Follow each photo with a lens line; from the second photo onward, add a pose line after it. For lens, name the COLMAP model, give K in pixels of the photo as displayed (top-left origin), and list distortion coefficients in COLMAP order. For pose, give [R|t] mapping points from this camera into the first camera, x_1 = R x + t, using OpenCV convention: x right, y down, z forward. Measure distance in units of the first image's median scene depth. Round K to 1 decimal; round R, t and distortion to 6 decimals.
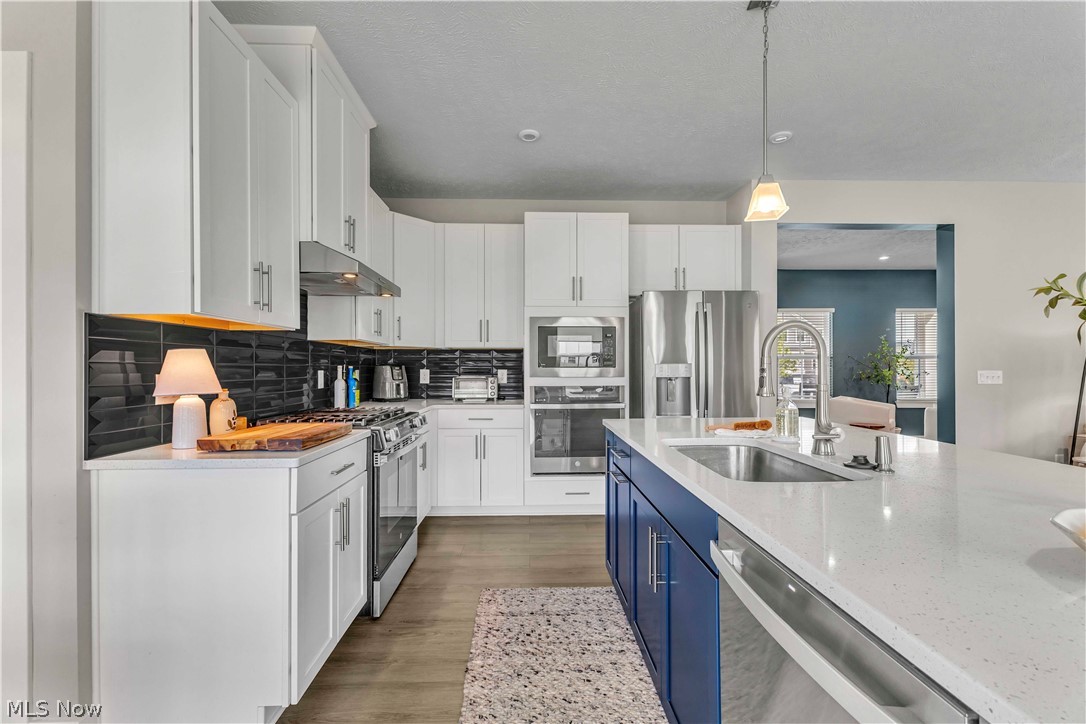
lens RADIAL K [[472.9, 0, 543.0], [0, 472.9, 362.0], [0, 0, 1]] dist [-0.001390, -0.000157]
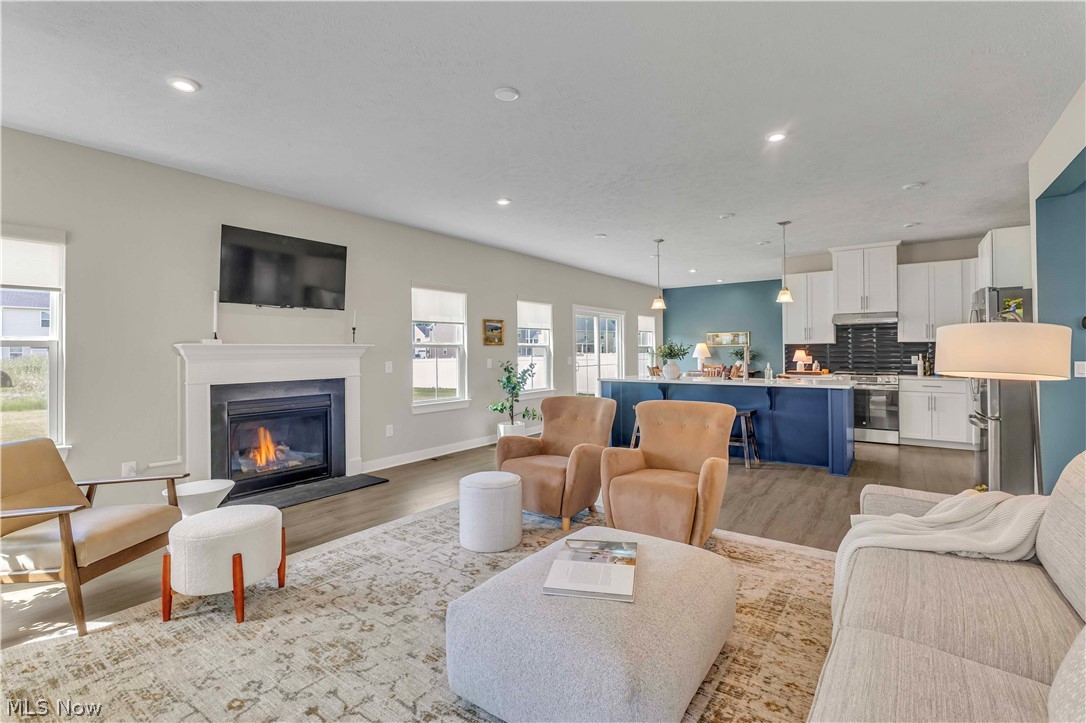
lens RADIAL K [[496.1, 0, 547.0], [0, 496.1, 338.0], [0, 0, 1]] dist [-0.027307, -0.000003]
pose [[-0.608591, -0.021372, -0.793196, 3.711415], [0.009936, 0.999354, -0.034550, -0.006484], [0.793422, -0.028908, -0.607986, 1.670963]]
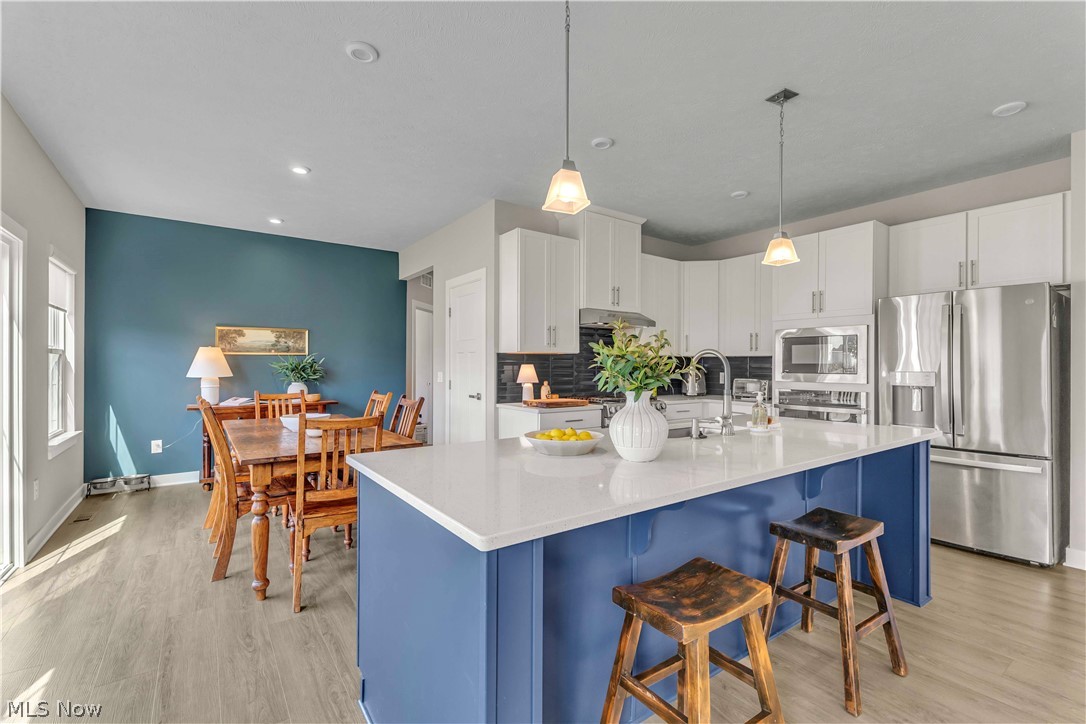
lens RADIAL K [[481.2, 0, 543.0], [0, 481.2, 362.0], [0, 0, 1]] dist [-0.001011, -0.000070]
pose [[0.558992, -0.000477, -0.829173, 1.260080], [0.004907, 0.999984, 0.002732, -0.042257], [0.829158, -0.005596, 0.558986, -0.318286]]
